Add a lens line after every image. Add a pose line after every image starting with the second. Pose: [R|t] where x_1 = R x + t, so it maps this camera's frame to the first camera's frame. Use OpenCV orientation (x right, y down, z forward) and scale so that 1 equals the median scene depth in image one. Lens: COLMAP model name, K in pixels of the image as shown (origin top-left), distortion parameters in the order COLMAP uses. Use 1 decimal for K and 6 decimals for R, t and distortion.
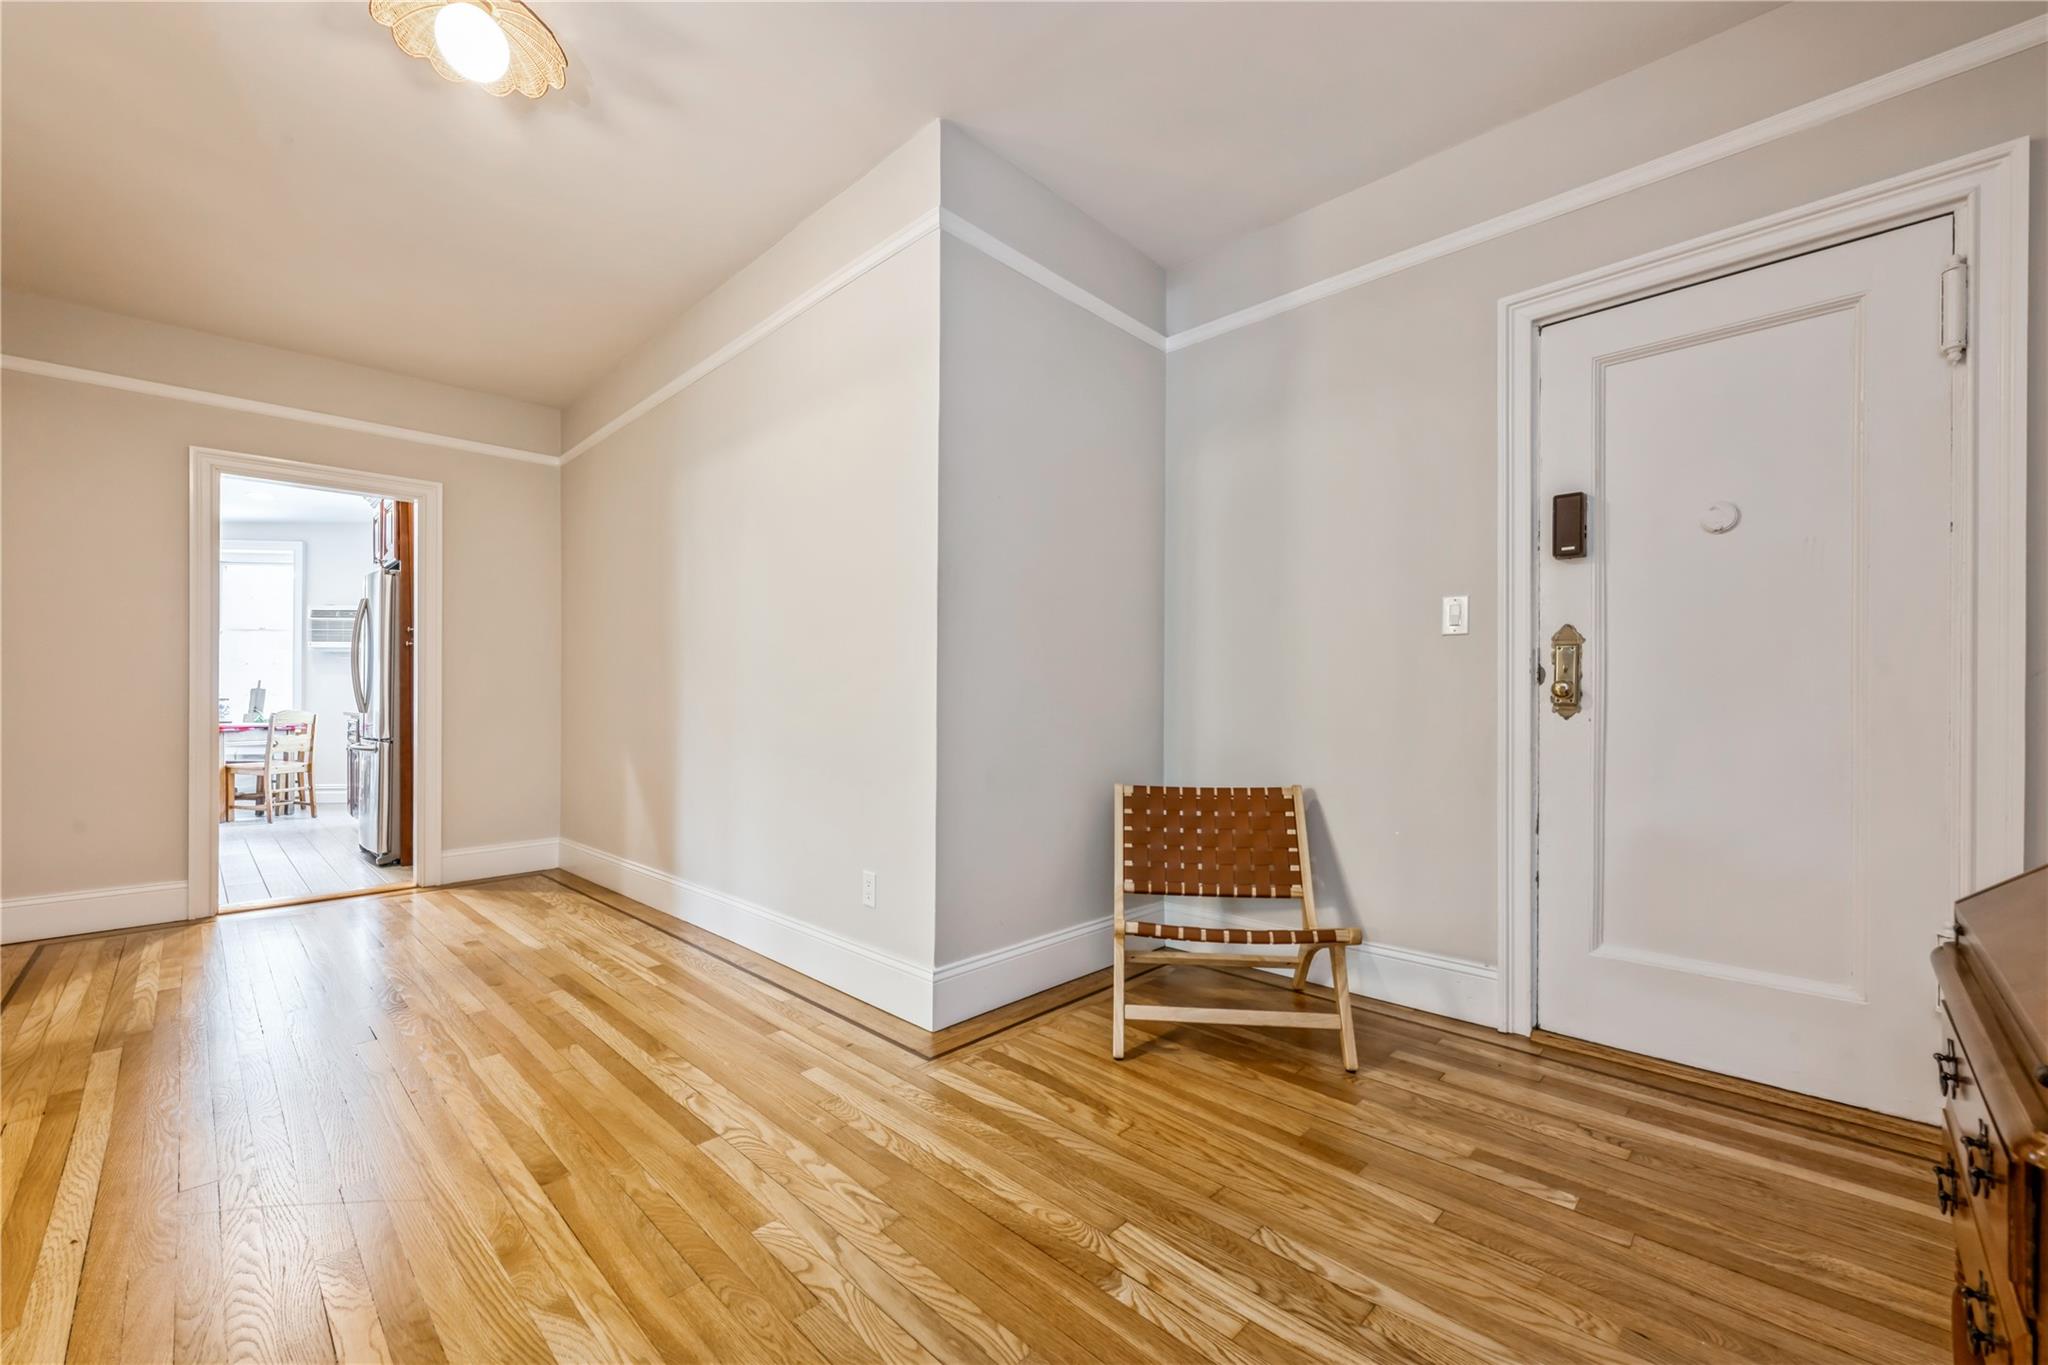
lens RADIAL K [[817.5, 0, 1029.6], [0, 817.5, 692.8], [0, 0, 1]] dist [-0.000300, -0.000042]
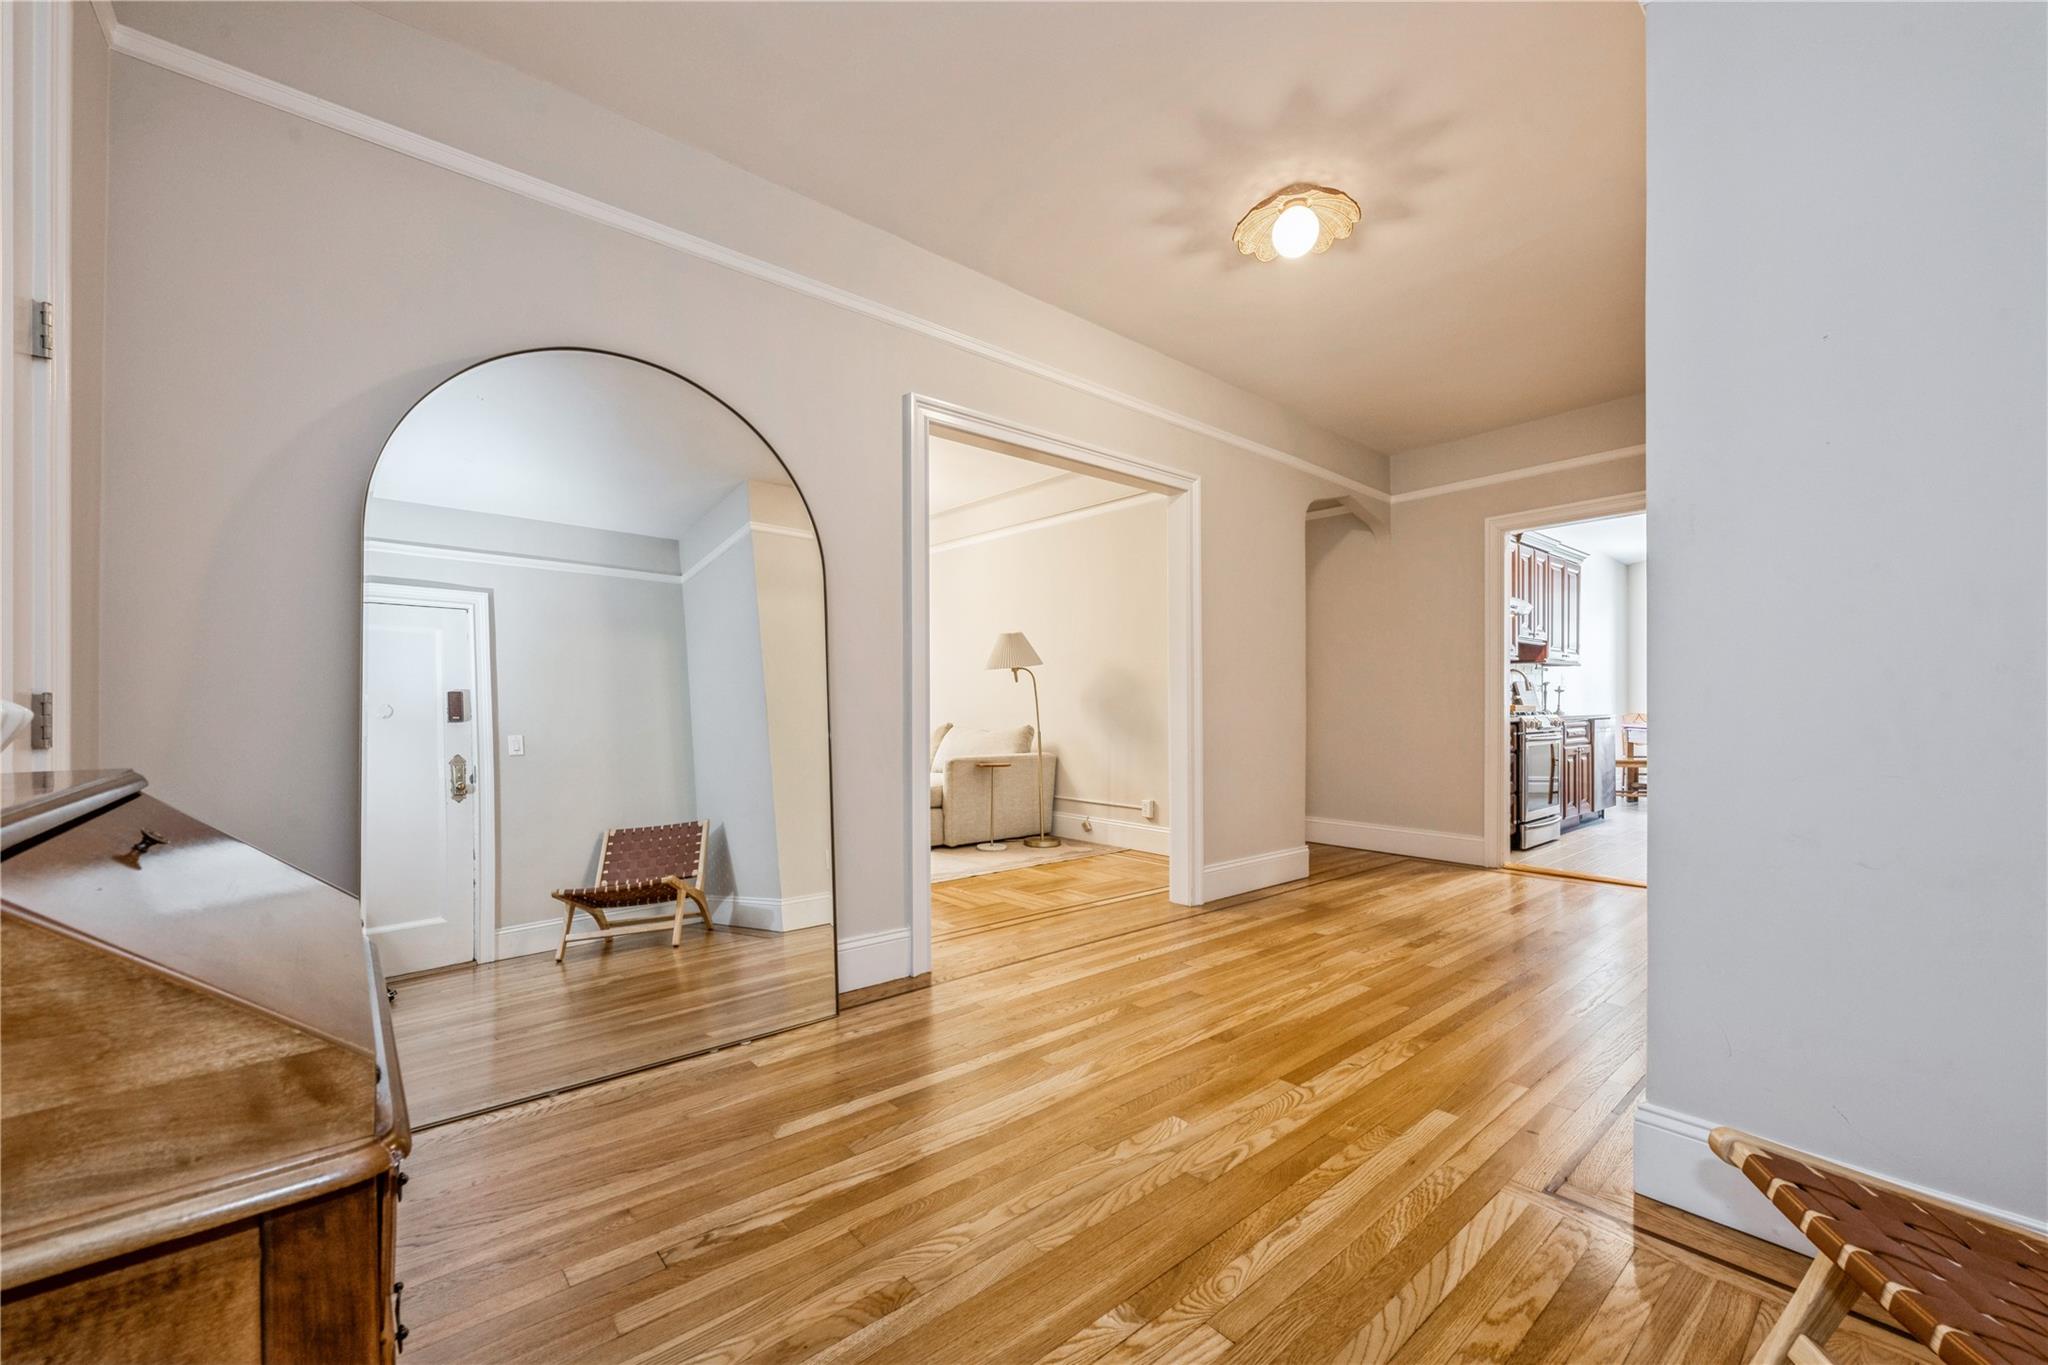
lens RADIAL K [[817.5, 0, 1025.1], [0, 817.5, 695.3], [0, 0, 1]] dist [-0.000300, -0.000042]
pose [[-0.088568, -0.008340, -0.996035, 0.800007], [0.003954, 0.999954, -0.008725, 0.002431], [0.996062, -0.004711, -0.088531, 0.722179]]
